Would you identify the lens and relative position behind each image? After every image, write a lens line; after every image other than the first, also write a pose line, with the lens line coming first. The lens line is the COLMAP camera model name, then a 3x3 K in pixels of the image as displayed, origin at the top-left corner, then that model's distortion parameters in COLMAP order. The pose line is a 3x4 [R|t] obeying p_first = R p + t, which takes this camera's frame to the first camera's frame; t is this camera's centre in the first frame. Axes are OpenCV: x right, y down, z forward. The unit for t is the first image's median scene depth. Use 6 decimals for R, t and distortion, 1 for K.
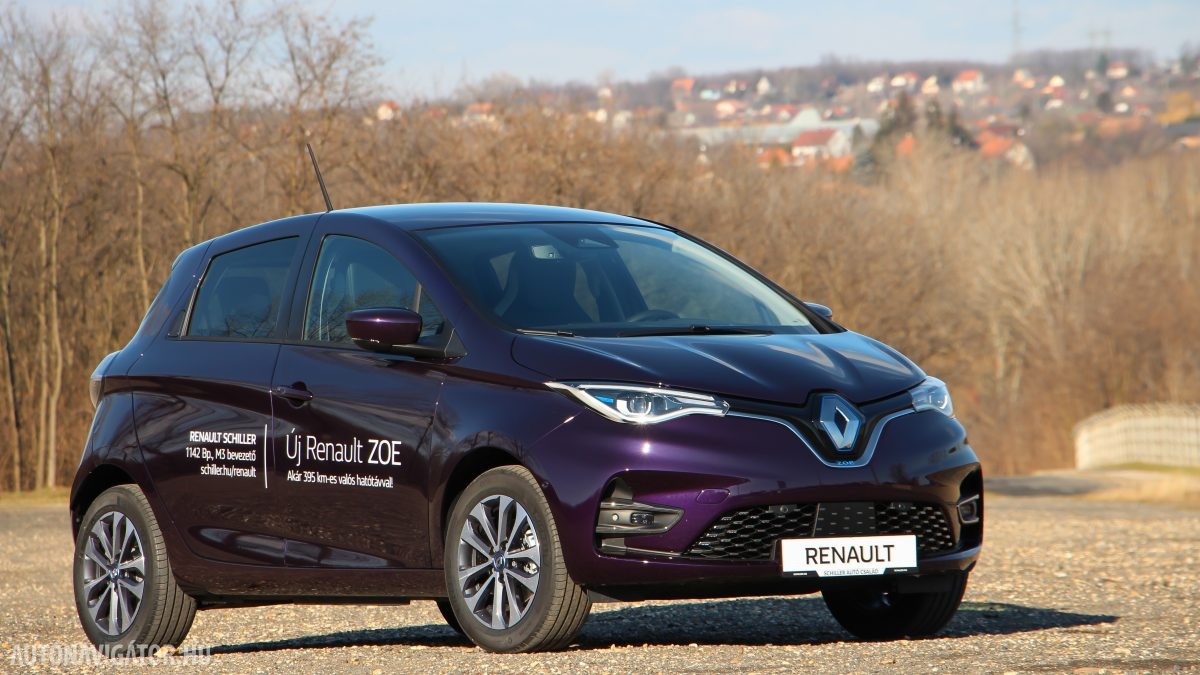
lens RADIAL K [[6700.5, 0, 600.0], [0, 6700.5, 337.5], [0, 0, 1]] dist [1.823233, 12.873591]
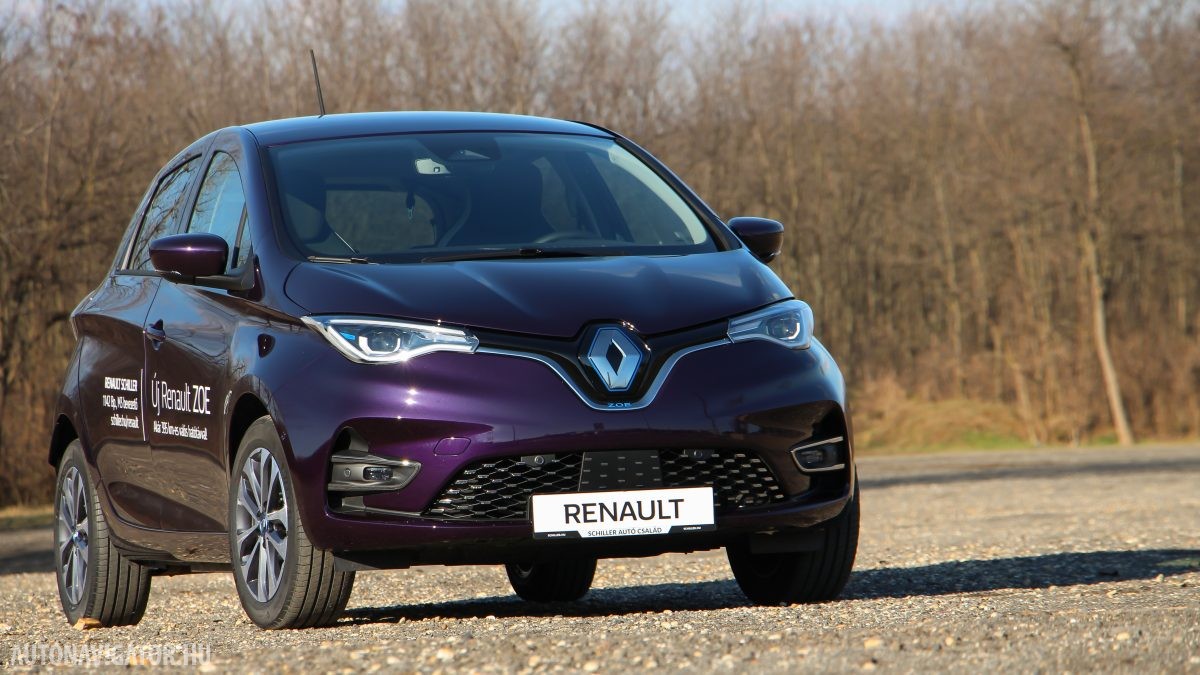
lens RADIAL K [[6700.5, 0, 600.0], [0, 6700.5, 337.5], [0, 0, 1]] dist [1.823233, 12.873591]
pose [[0.959692, -0.018277, -0.280458, 0.274543], [0.021703, 0.999723, 0.009116, 0.002178], [0.280214, -0.014835, 0.959823, 0.176394]]
